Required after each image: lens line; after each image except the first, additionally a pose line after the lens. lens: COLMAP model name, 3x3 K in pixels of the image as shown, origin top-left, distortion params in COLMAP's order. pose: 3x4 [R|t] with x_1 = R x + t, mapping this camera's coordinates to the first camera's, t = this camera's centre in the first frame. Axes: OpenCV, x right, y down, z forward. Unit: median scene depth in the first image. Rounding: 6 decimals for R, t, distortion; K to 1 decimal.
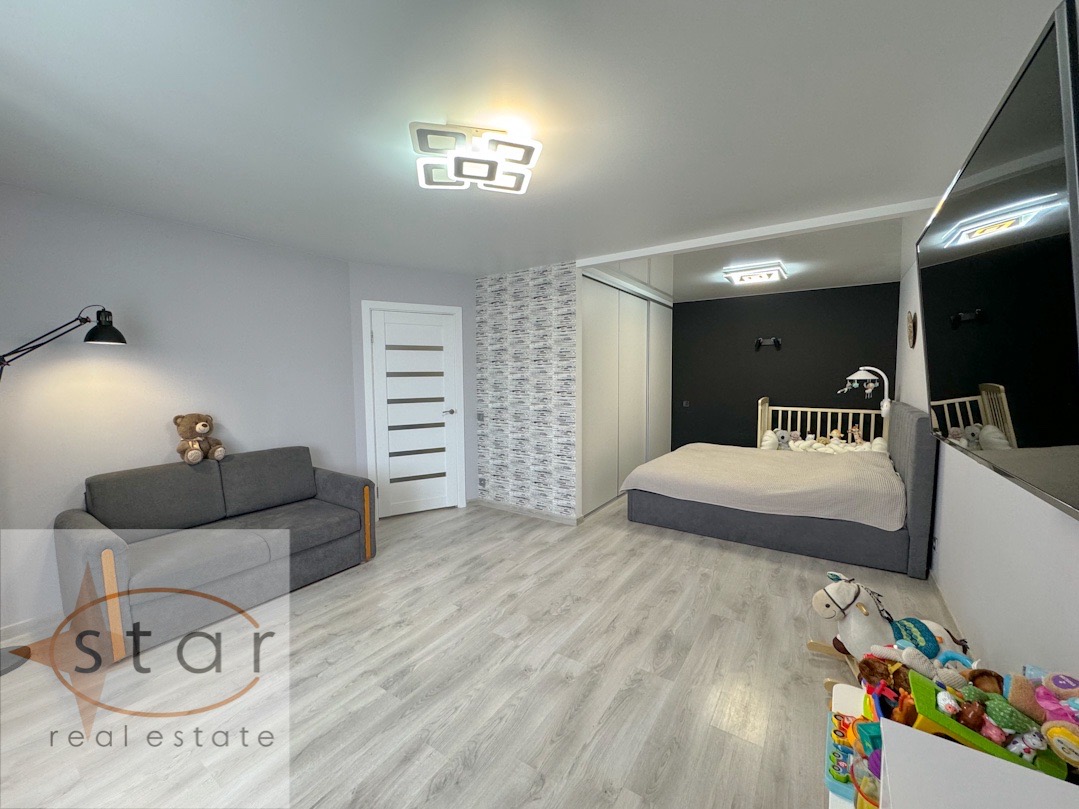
lens RADIAL K [[427.9, 0, 539.5], [0, 427.9, 404.5], [0, 0, 1]] dist [-0.001456, 0.000115]
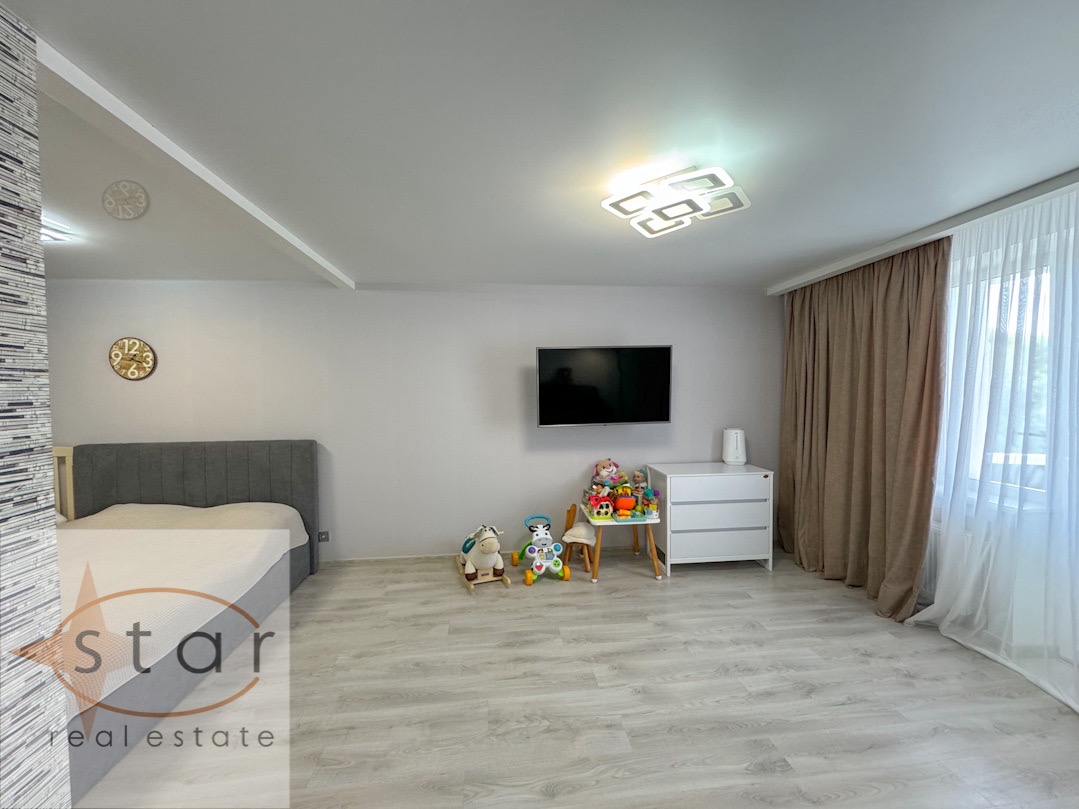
lens RADIAL K [[427.9, 0, 539.5], [0, 427.9, 404.5], [0, 0, 1]] dist [-0.001456, 0.000115]
pose [[-0.644488, -0.008972, 0.764562, -0.640467], [0.070208, 0.995012, 0.070859, -0.156954], [-0.761384, 0.099346, -0.640644, 1.719010]]
